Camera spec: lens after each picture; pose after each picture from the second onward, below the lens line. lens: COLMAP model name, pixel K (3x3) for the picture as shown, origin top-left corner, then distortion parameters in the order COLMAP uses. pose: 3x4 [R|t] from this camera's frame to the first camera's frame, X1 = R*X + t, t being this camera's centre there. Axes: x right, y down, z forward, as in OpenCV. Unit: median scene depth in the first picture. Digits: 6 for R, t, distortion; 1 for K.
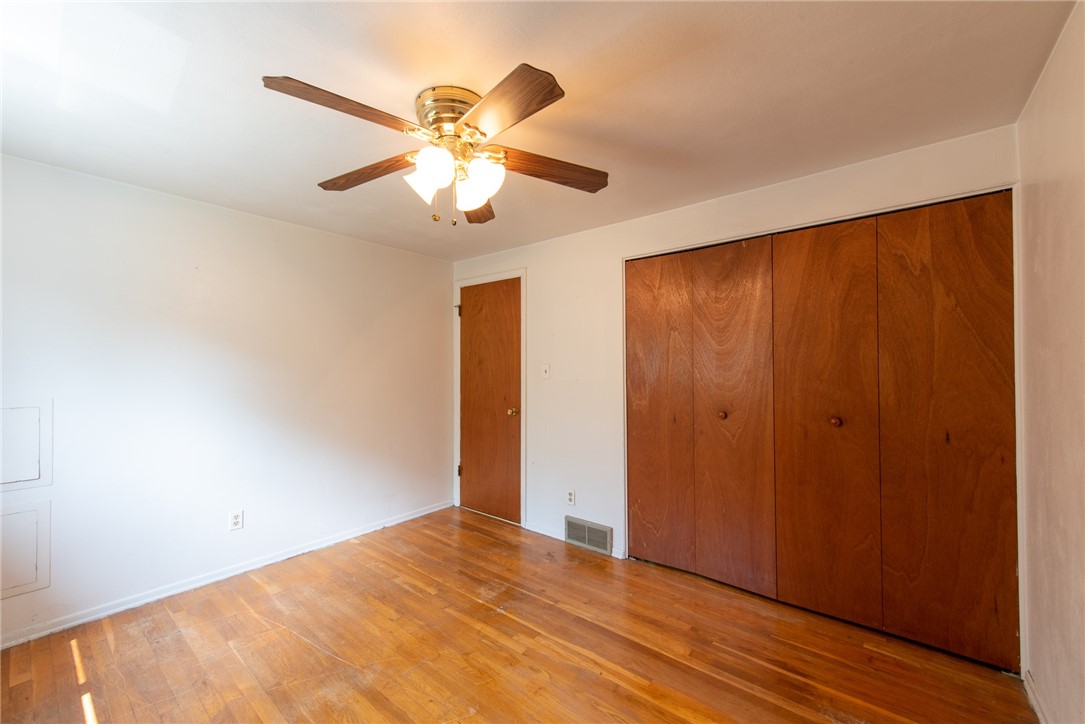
lens RADIAL K [[426.5, 0, 540.3], [0, 426.5, 361.1], [0, 0, 1]] dist [0.011321, -0.002342]
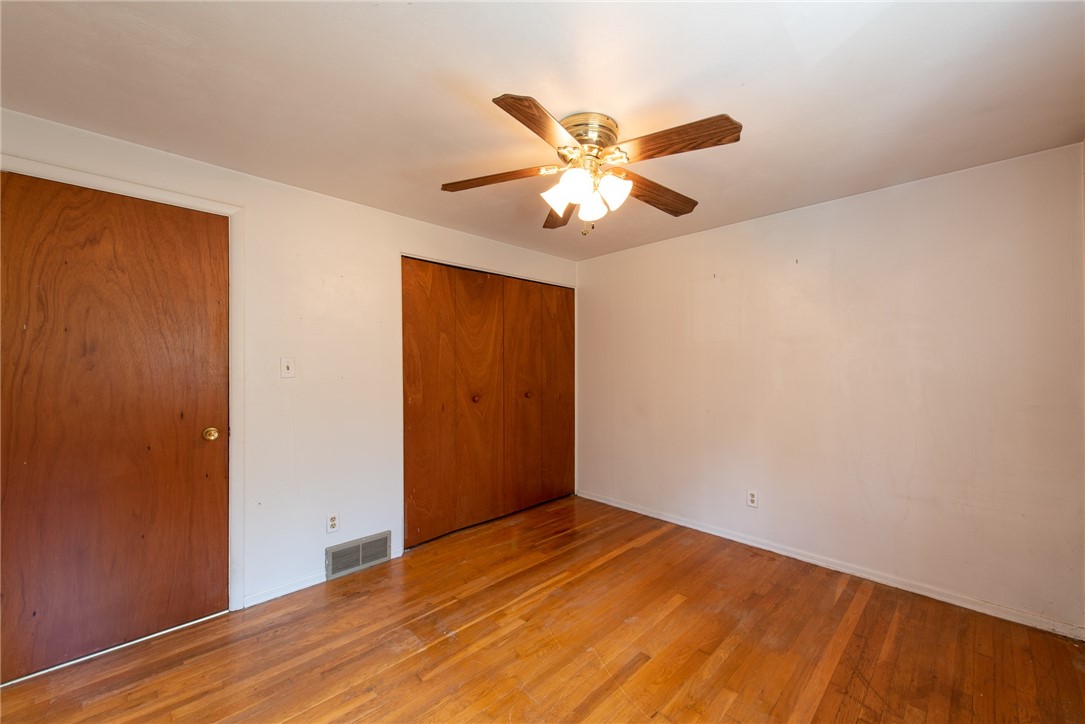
lens RADIAL K [[426.5, 0, 546.1], [0, 426.5, 359.3], [0, 0, 1]] dist [0.011321, -0.002342]
pose [[0.094311, 0.016875, 0.995400, -0.879890], [-0.018388, 0.999715, -0.015206, 0.018137], [-0.995373, -0.016869, 0.094594, 0.656921]]
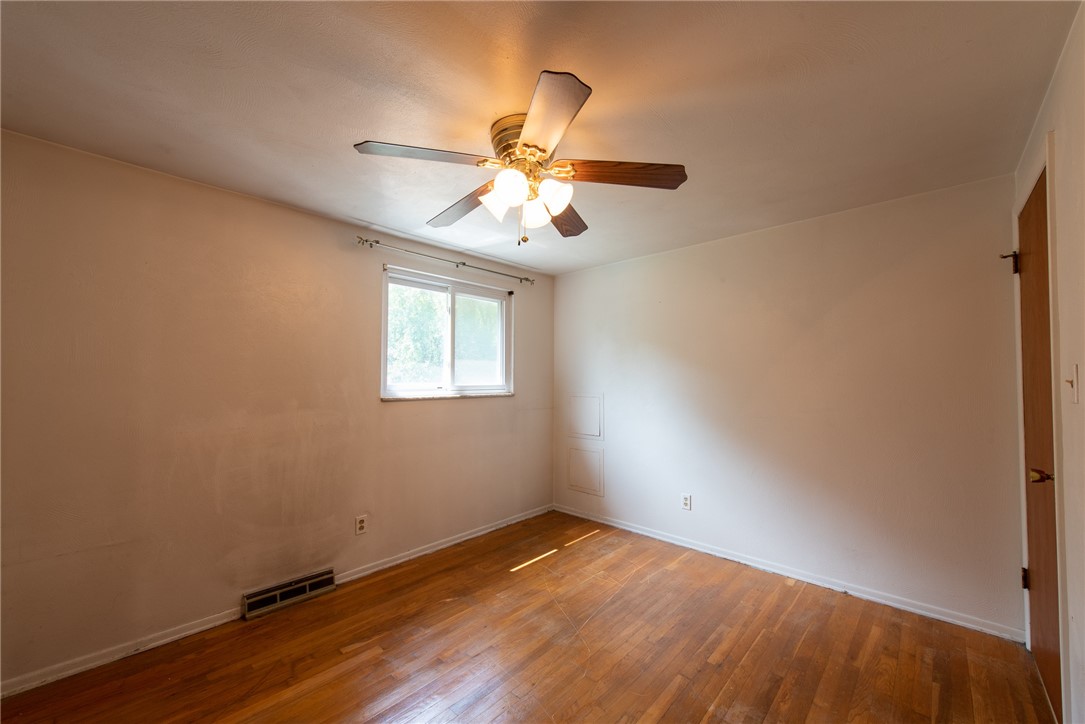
lens RADIAL K [[426.5, 0, 548.5], [0, 426.5, 367.4], [0, 0, 1]] dist [0.011321, -0.002342]
pose [[-0.052688, -0.017073, -0.998465, 0.550265], [0.016123, 0.999709, -0.017945, 0.011209], [0.998481, -0.017044, -0.052397, 0.733328]]
